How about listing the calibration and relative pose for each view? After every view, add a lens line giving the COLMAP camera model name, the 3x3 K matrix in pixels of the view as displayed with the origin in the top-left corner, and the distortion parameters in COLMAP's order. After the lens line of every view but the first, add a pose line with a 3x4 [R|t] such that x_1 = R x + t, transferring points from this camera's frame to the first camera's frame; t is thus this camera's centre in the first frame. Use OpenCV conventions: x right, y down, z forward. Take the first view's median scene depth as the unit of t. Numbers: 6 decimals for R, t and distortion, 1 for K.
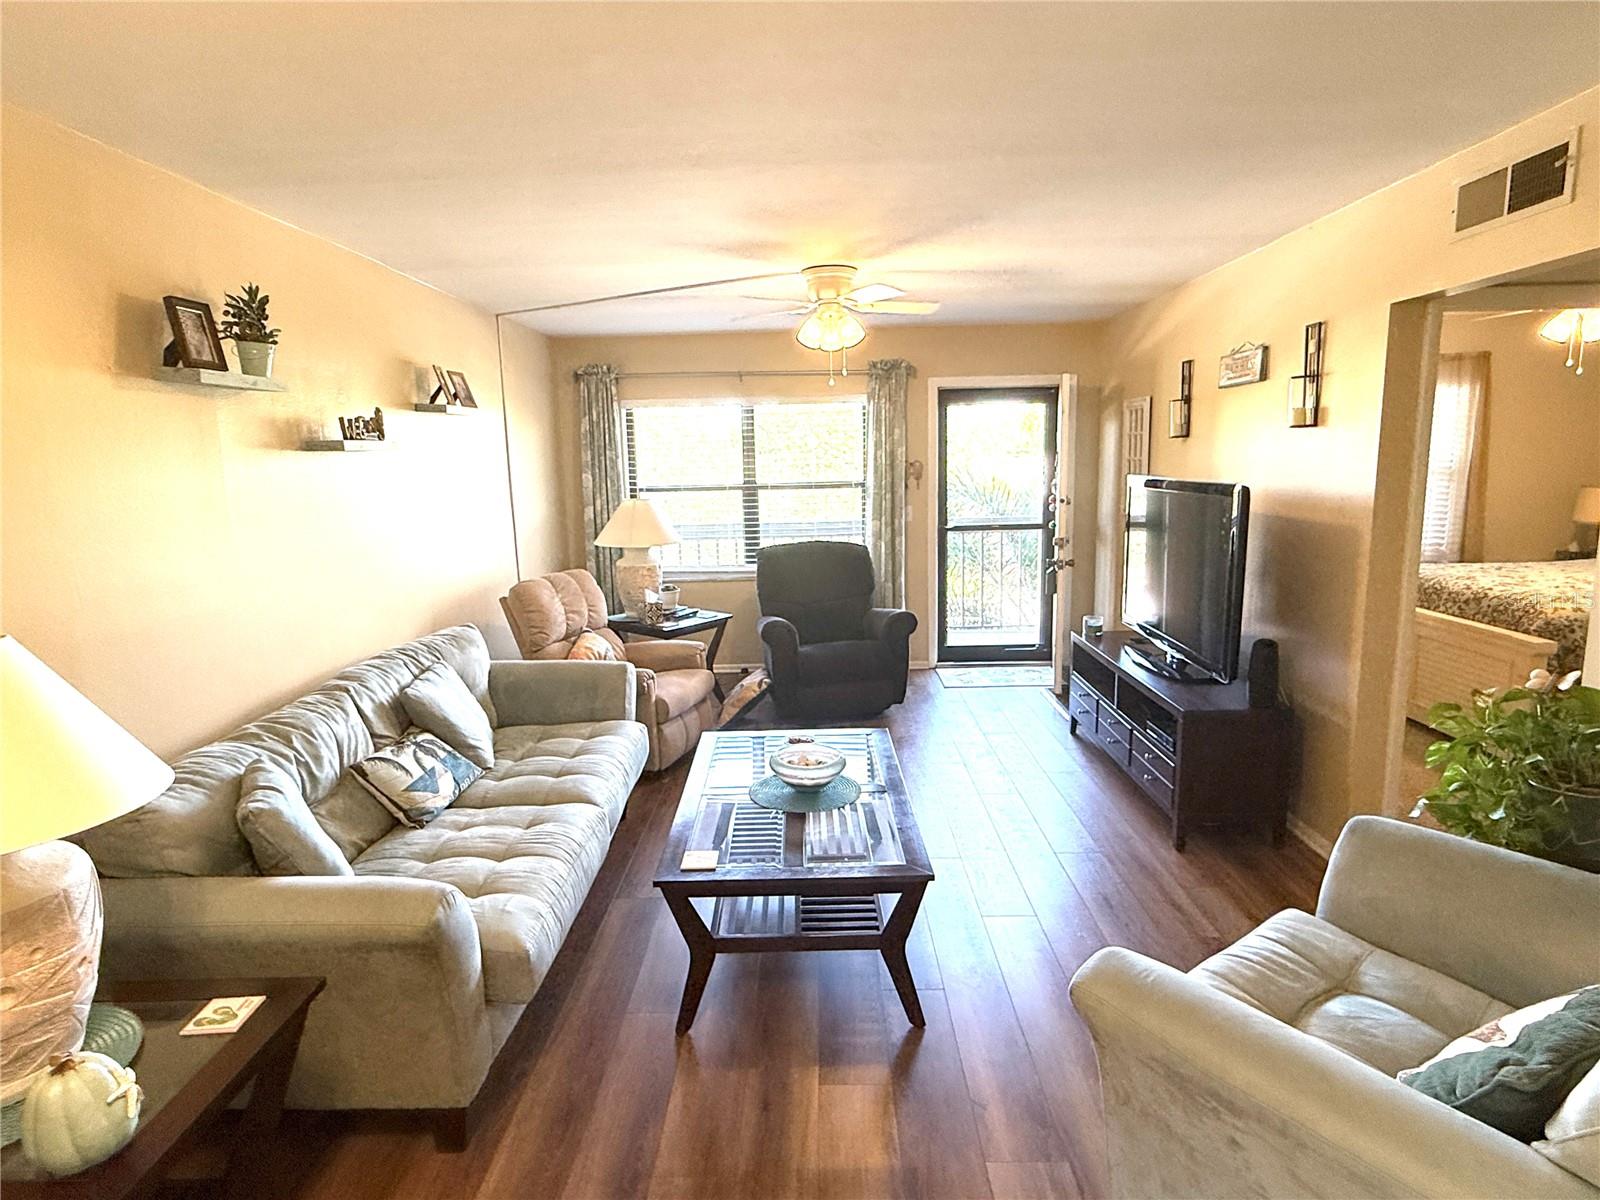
lens RADIAL K [[870.9, 0, 802.9], [0, 870.9, 597.7], [0, 0, 1]] dist [0.001774, 0.001706]
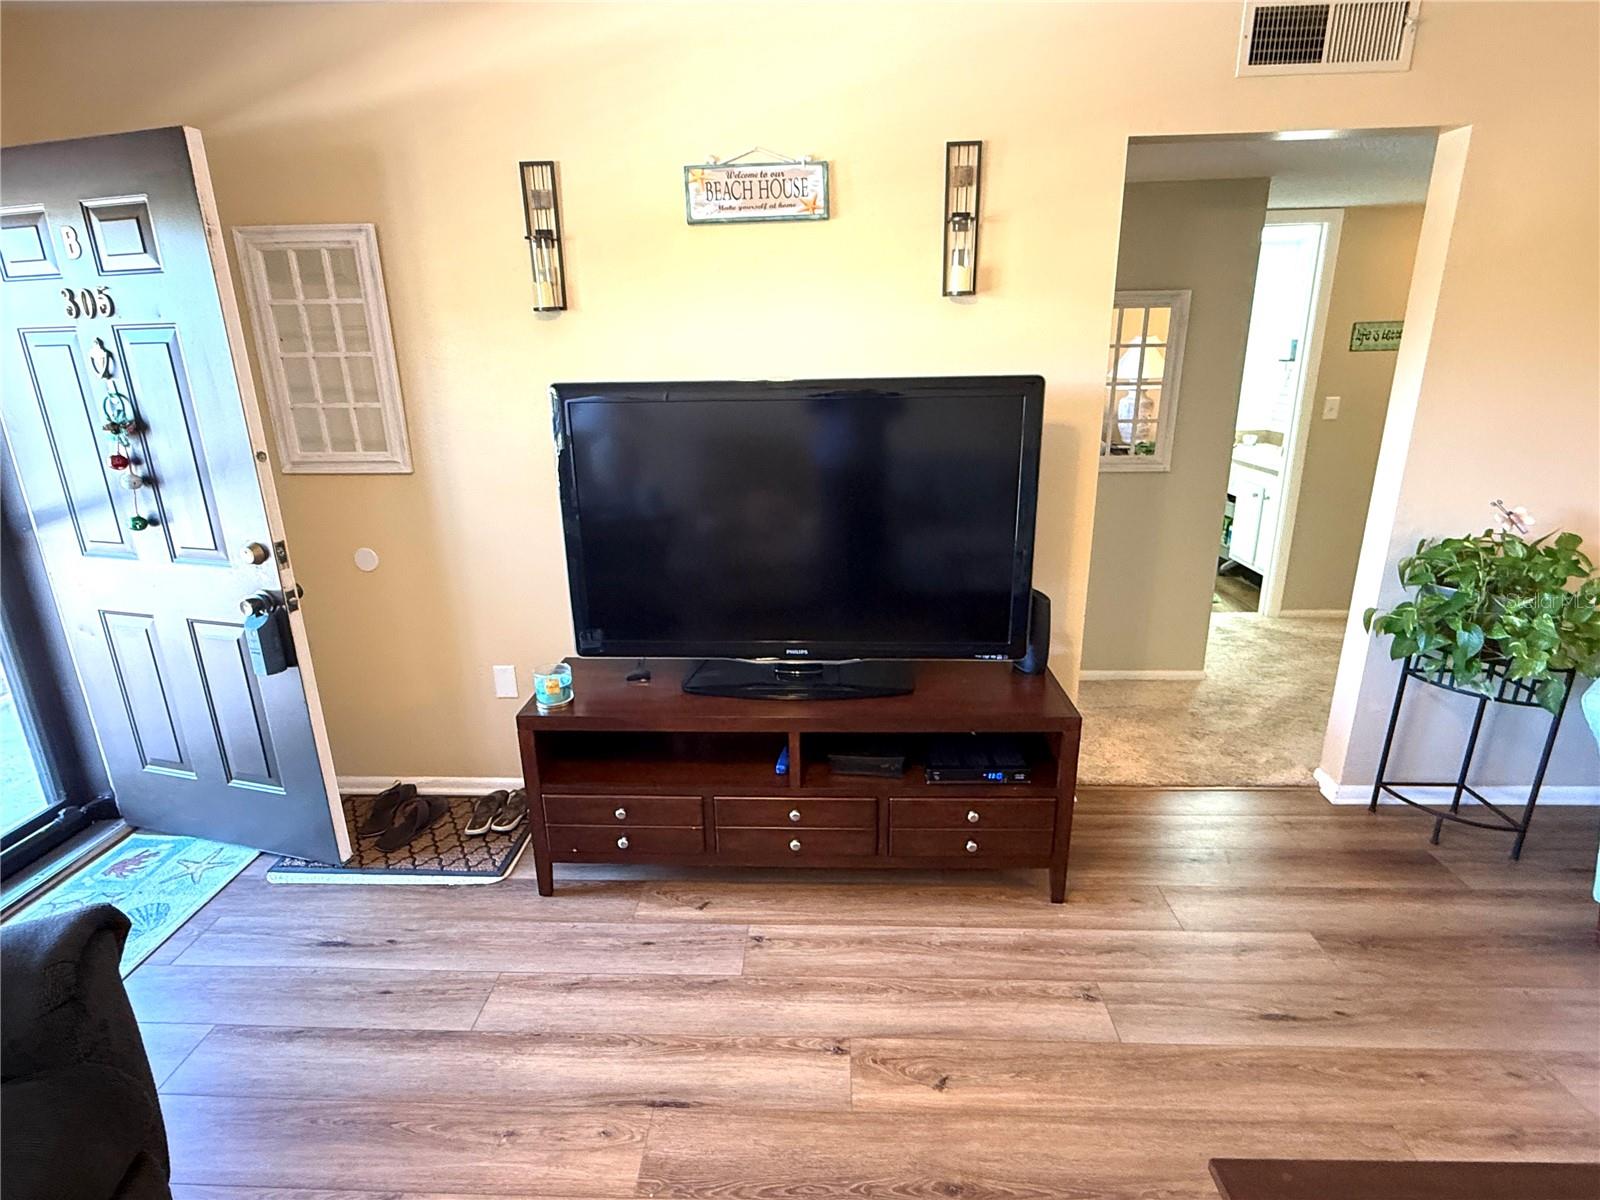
lens RADIAL K [[797.3, 0, 800.0], [0, 797.3, 600.0], [0, 0, 1]] dist [0.000006, 0.000032]
pose [[0.029521, -0.267664, 0.963060, -0.136748], [0.179019, 0.949317, 0.258357, -0.150934], [-0.983403, 0.164780, 0.075942, 1.131536]]
